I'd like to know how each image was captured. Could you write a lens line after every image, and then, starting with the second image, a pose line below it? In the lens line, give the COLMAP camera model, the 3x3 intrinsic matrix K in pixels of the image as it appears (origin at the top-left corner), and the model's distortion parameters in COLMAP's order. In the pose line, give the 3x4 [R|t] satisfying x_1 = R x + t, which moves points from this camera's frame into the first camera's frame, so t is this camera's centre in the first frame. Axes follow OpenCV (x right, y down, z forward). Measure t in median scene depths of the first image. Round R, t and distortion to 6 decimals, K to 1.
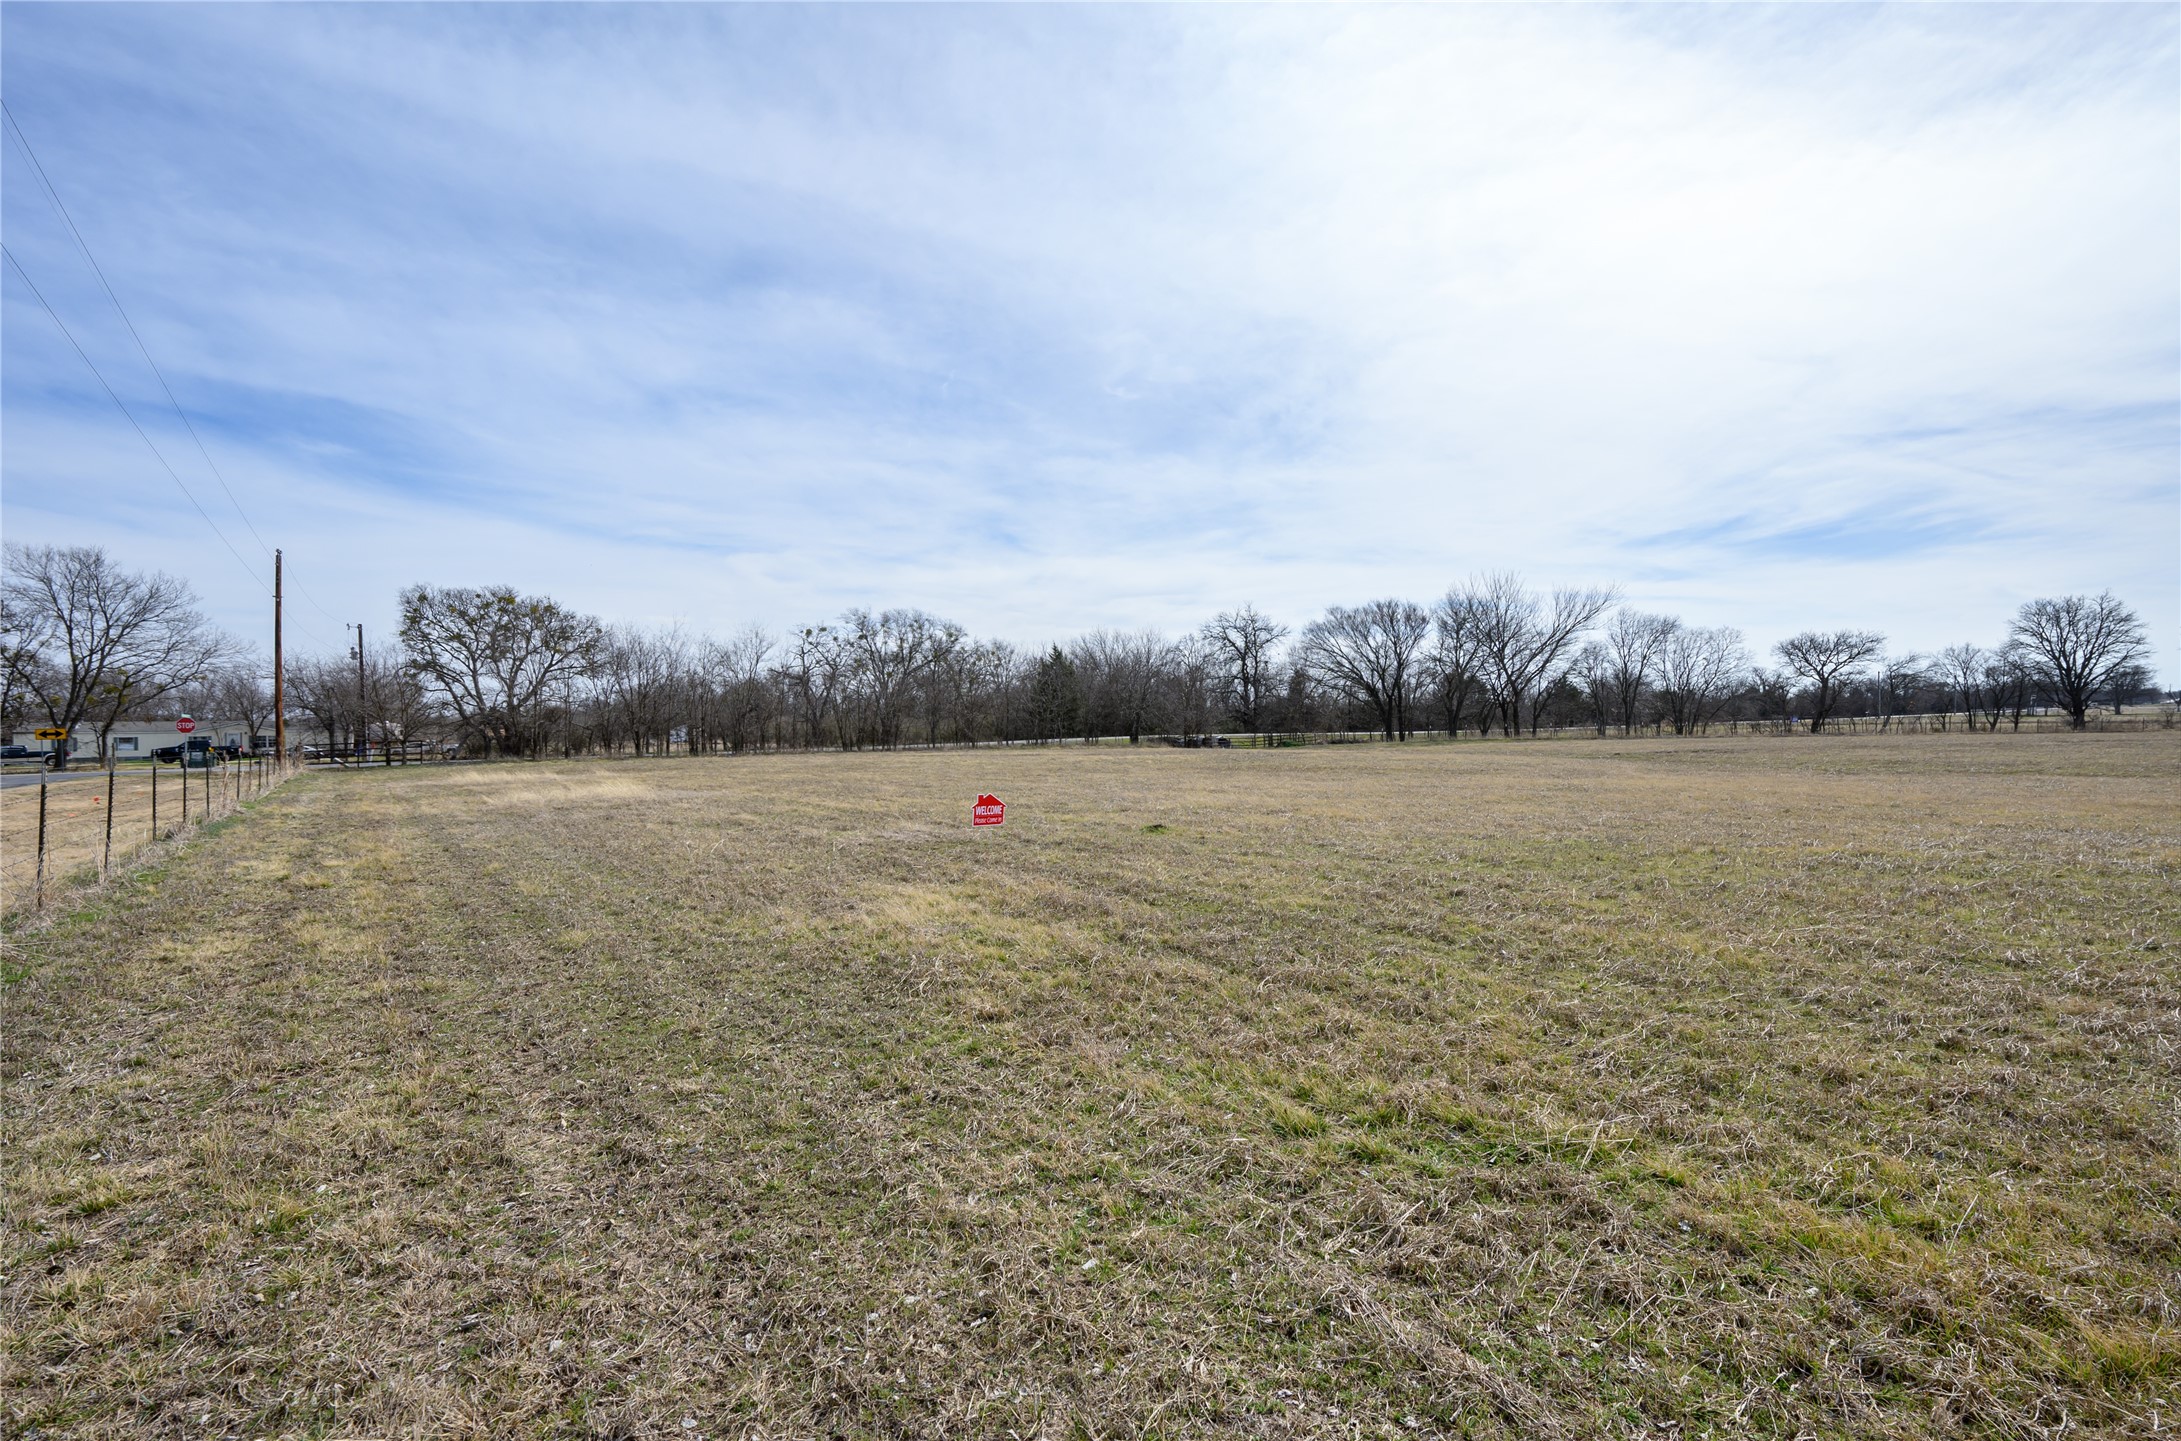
lens RADIAL K [[973.1, 0, 1090.5], [0, 973.1, 720.5], [0, 0, 1]] dist [-0.004252, -0.000160]
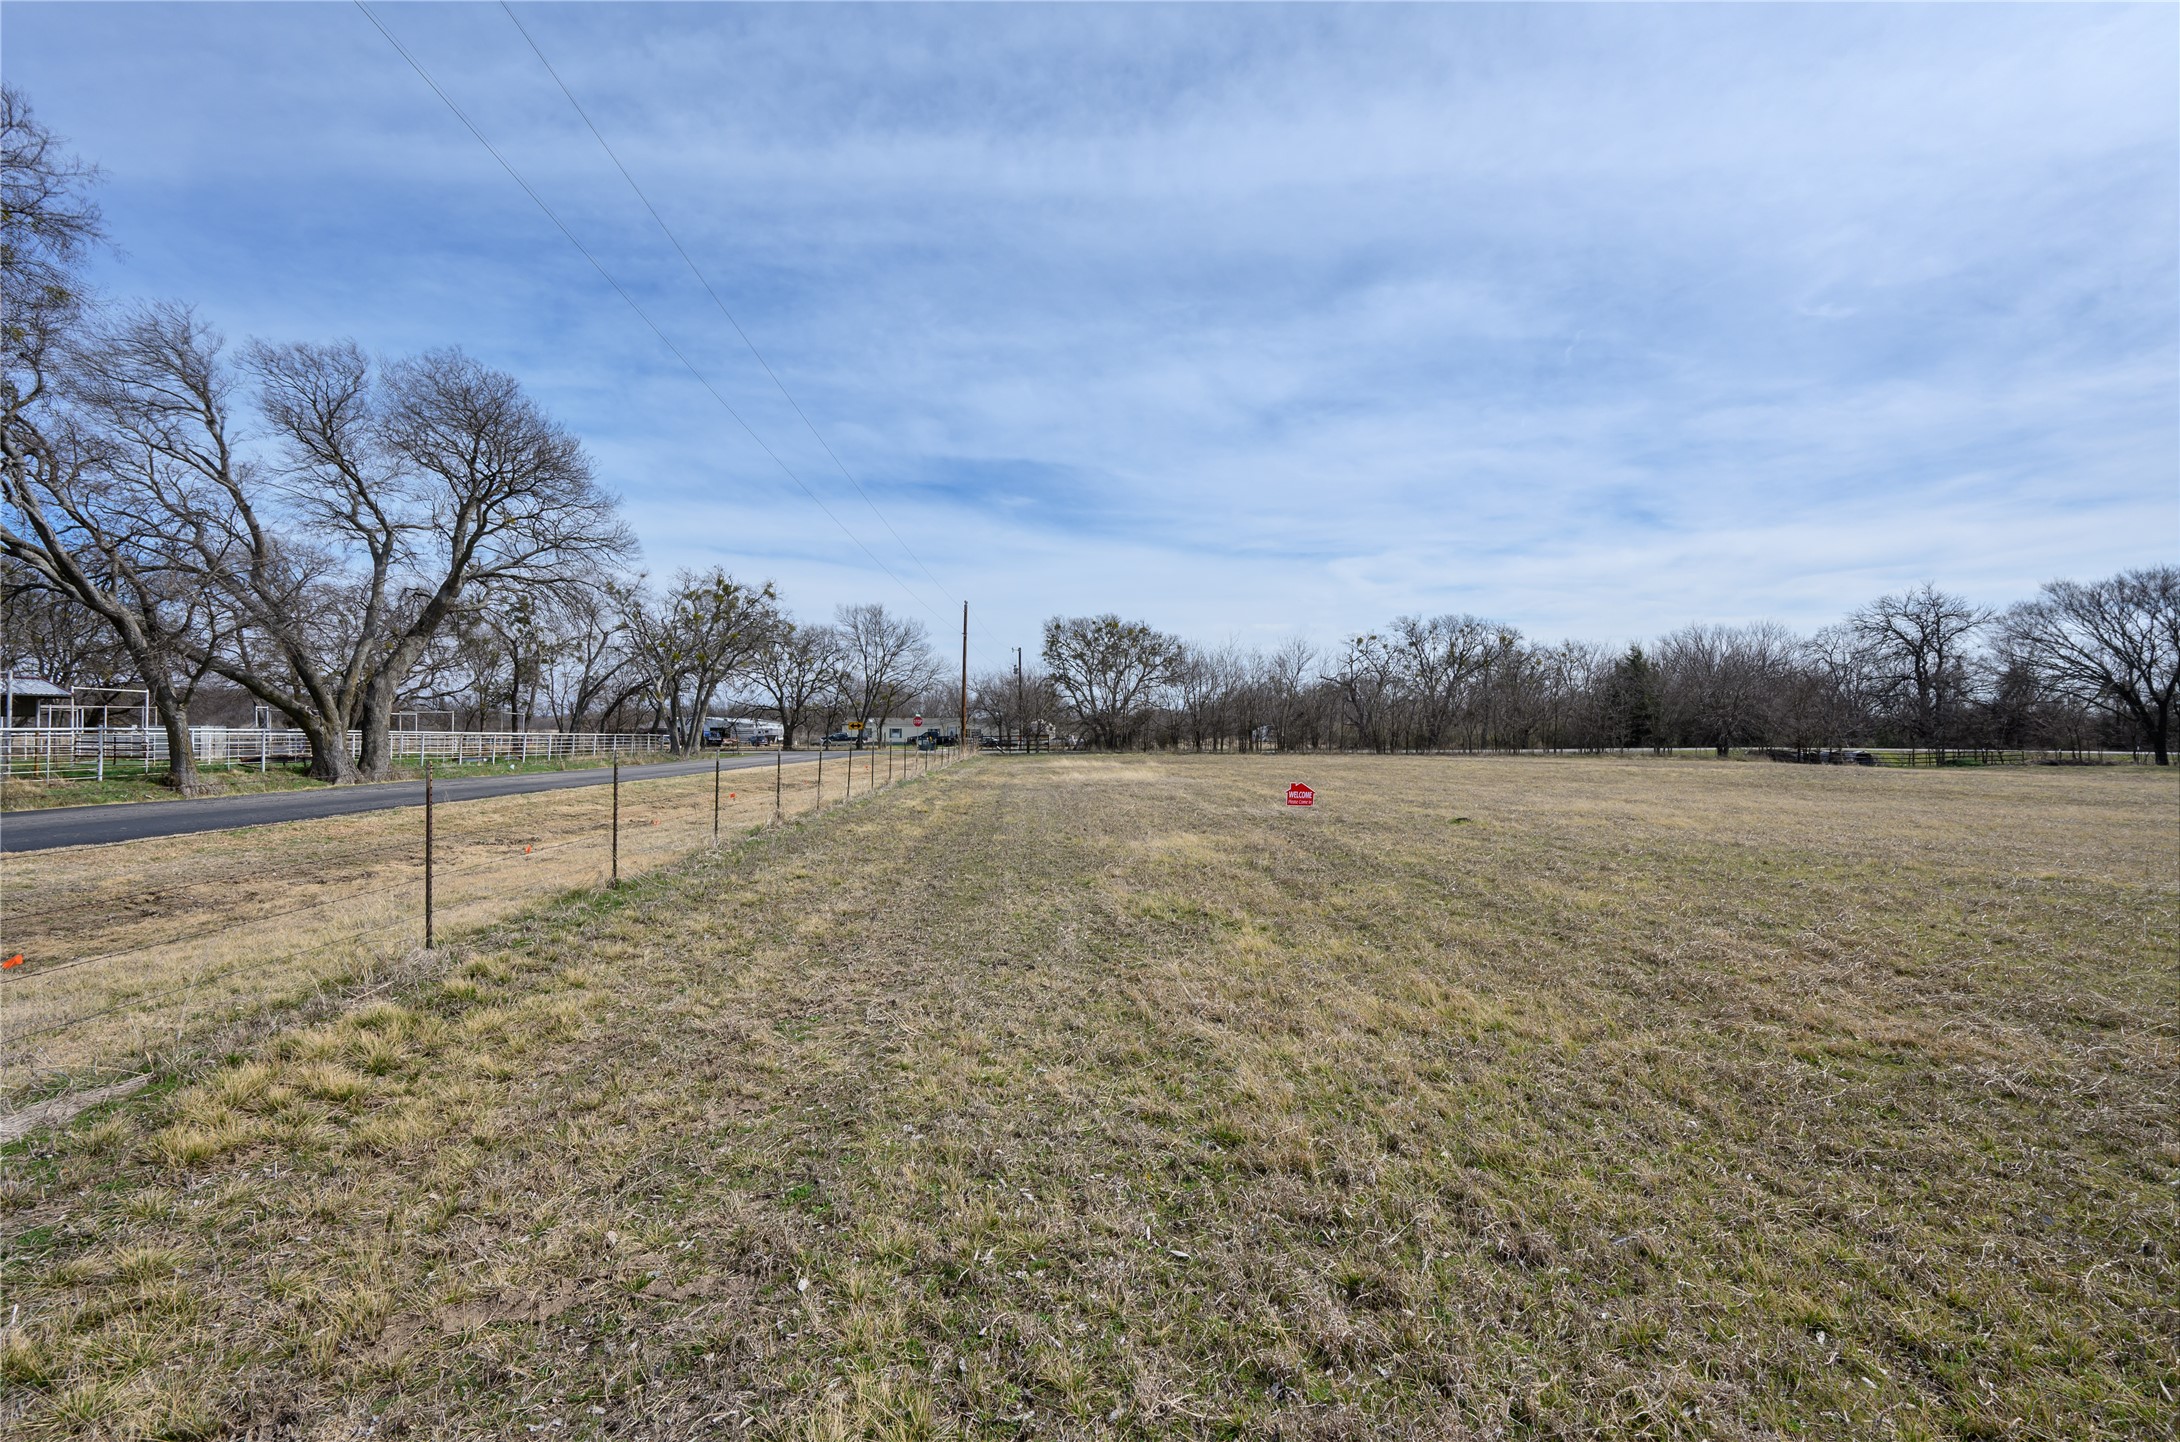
lens RADIAL K [[1010.0, 0, 1090.0], [0, 1010.0, 721.0], [0, 0, 1]] dist [0.000755, -0.000080]
pose [[0.825235, 0.013728, -0.564623, 0.084897], [-0.014192, 0.999893, 0.003570, -0.002950], [0.564612, 0.005067, 0.825341, -0.070656]]
